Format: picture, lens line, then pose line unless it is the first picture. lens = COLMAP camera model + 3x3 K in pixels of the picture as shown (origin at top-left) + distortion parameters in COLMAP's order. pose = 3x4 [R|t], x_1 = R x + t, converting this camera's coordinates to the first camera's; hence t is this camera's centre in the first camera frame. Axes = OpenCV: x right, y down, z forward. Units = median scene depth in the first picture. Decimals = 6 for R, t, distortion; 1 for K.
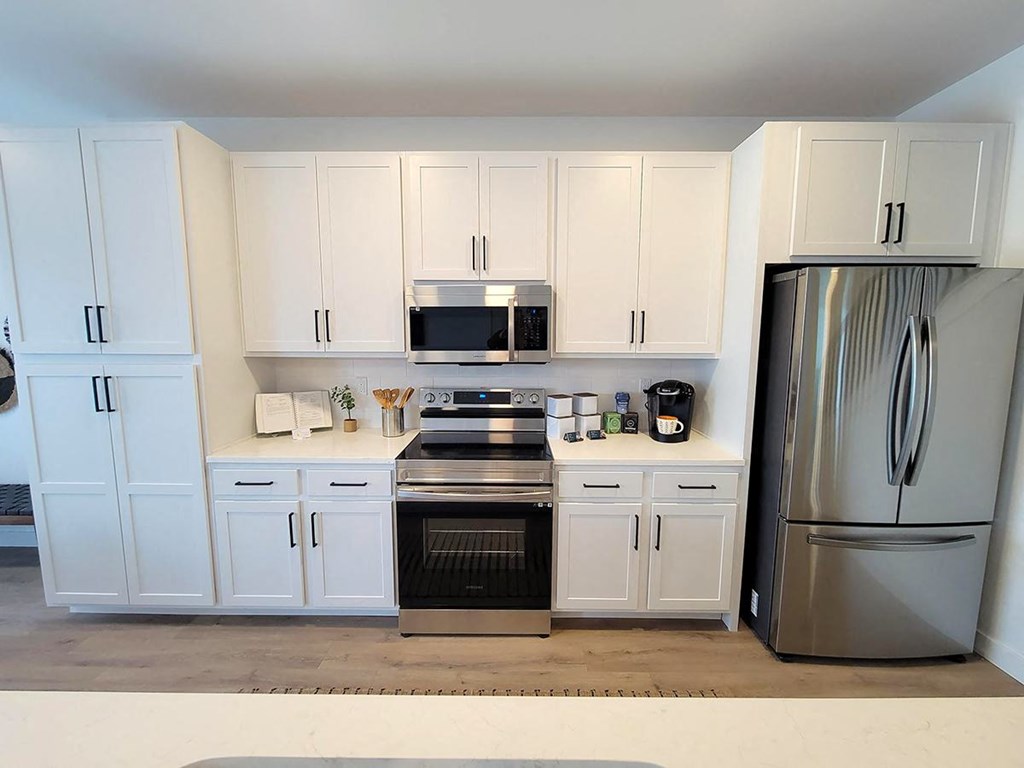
lens RADIAL K [[413.0, 0, 514.1], [0, 413.0, 382.0], [0, 0, 1]] dist [0.000078, -0.000536]
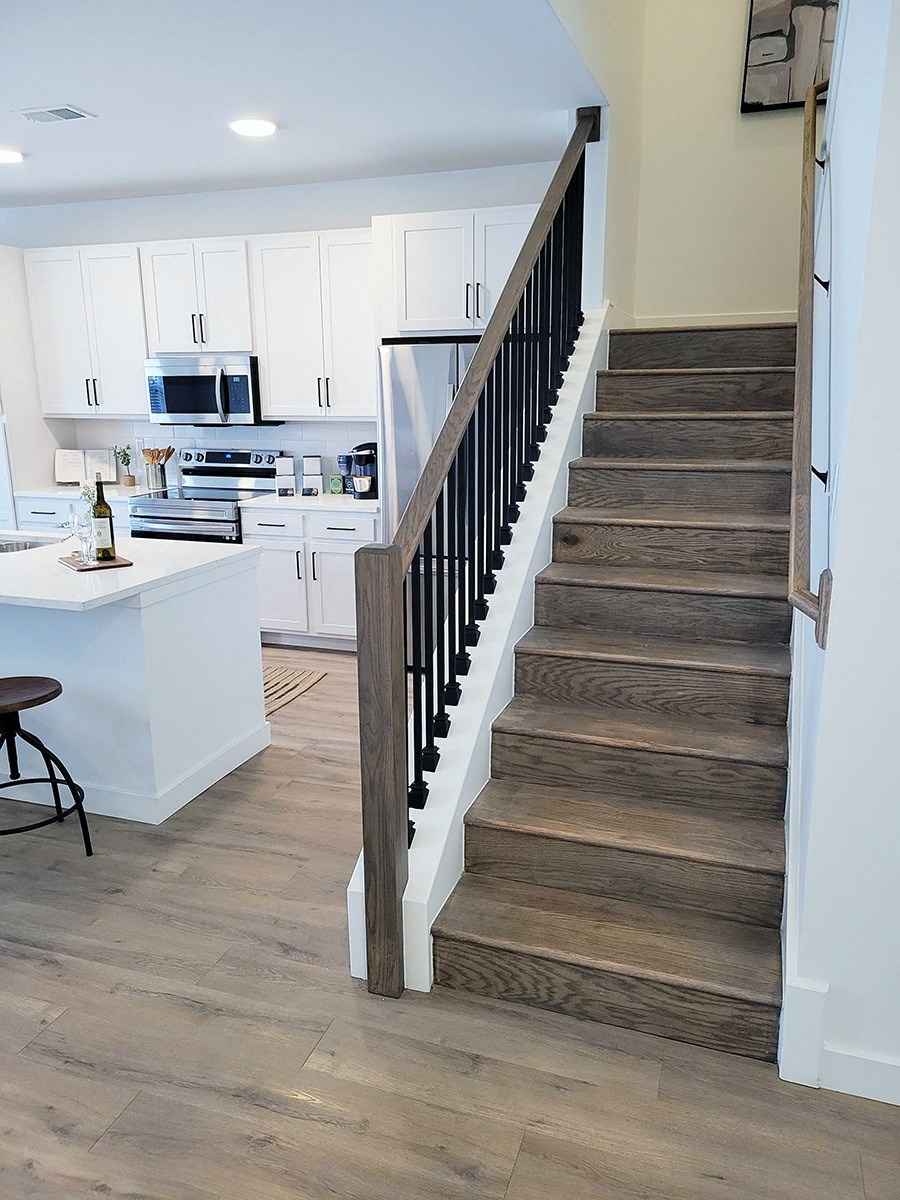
lens RADIAL K [[898.9, 0, 447.7], [0, 898.9, 601.3], [0, 0, 1]] dist [0.051615, 0.005157]
pose [[0.943619, 0.065585, -0.324472, 1.373825], [-0.025101, 0.991532, 0.127417, 0.103542], [0.330081, -0.112088, 0.937274, -1.184232]]
